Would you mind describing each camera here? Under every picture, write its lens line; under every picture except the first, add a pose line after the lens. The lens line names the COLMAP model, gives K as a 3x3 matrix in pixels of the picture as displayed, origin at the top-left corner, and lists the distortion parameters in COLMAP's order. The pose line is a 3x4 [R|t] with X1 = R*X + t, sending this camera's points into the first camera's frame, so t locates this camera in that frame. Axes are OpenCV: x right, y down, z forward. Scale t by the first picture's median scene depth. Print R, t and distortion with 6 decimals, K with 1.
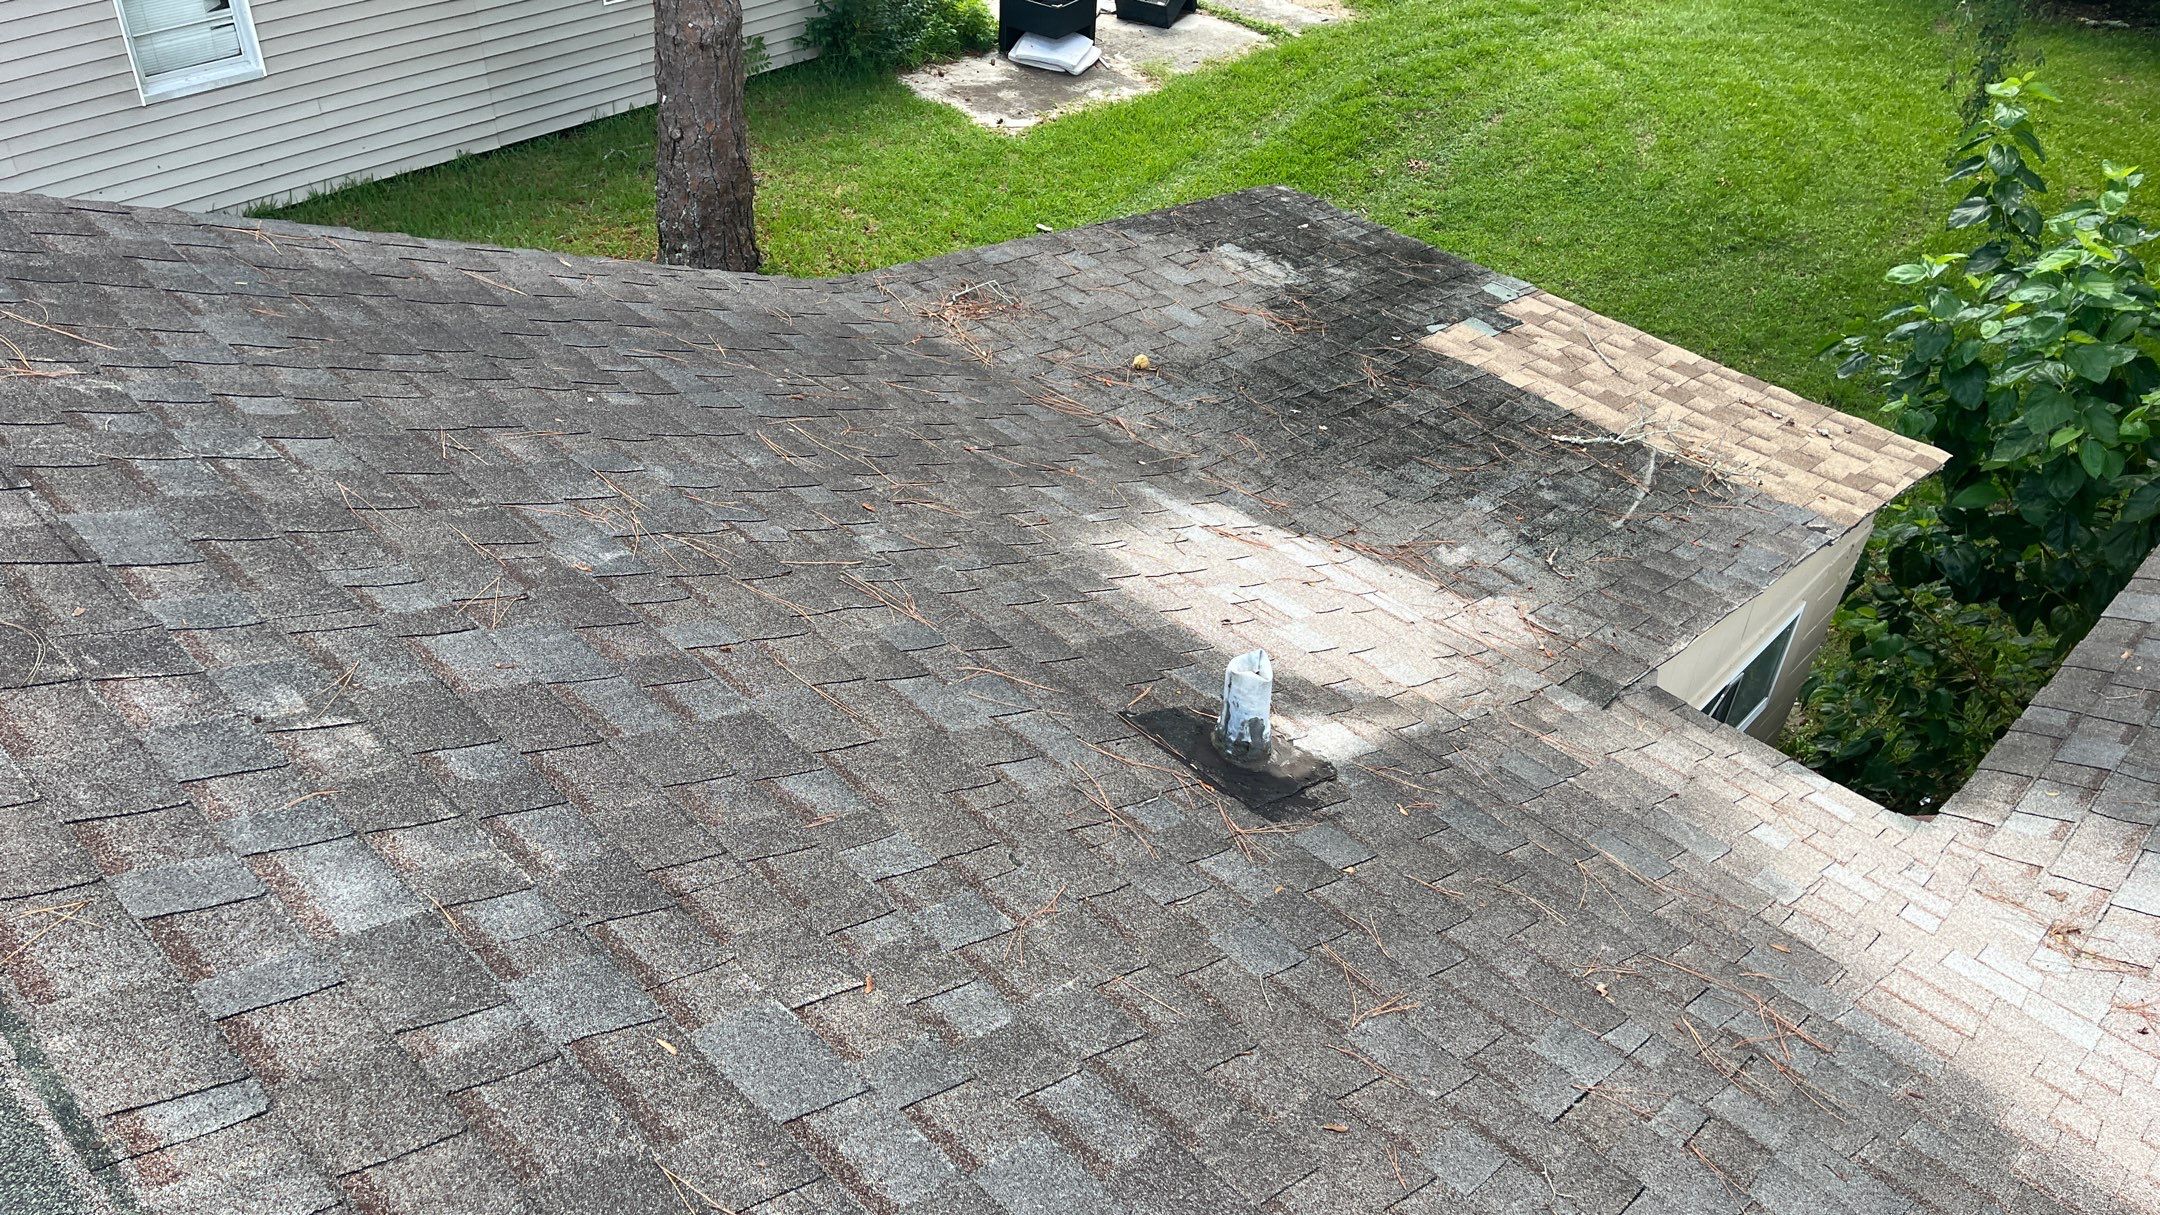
lens RADIAL K [[1657.2, 0, 1080.0], [0, 1657.2, 607.5], [0, 0, 1]] dist [0.075546, -0.079593]
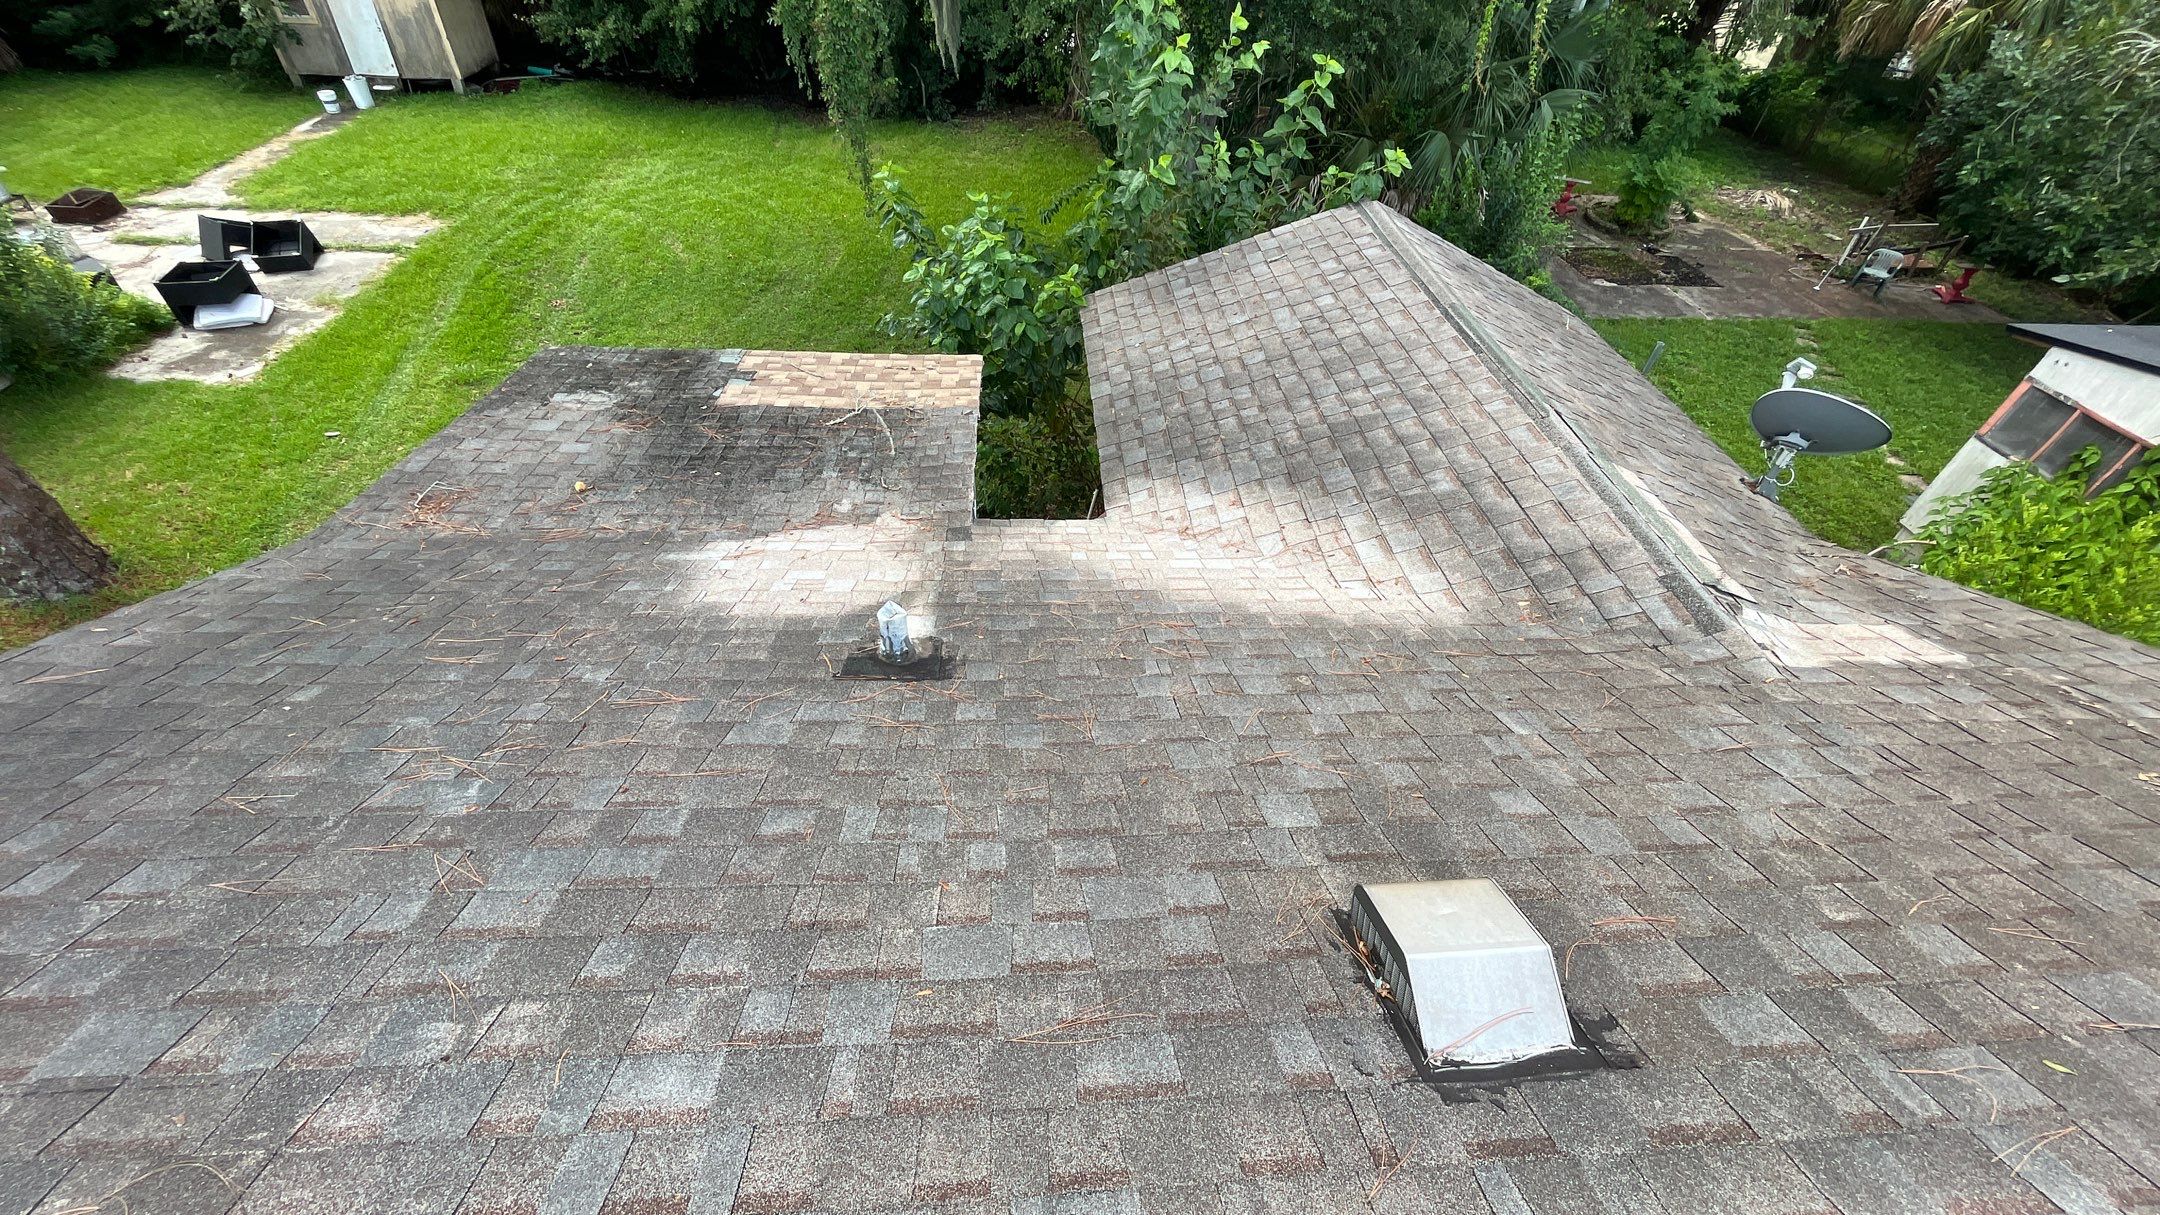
lens RADIAL K [[853.4, 0, 1079.8], [0, 853.4, 647.6], [0, 0, 1]] dist [-0.001172, -0.000142]
pose [[0.671133, -0.541471, 0.506350, -0.148307], [0.433471, 0.840718, 0.324493, -0.086510], [-0.601401, 0.001710, 0.798945, 0.094354]]
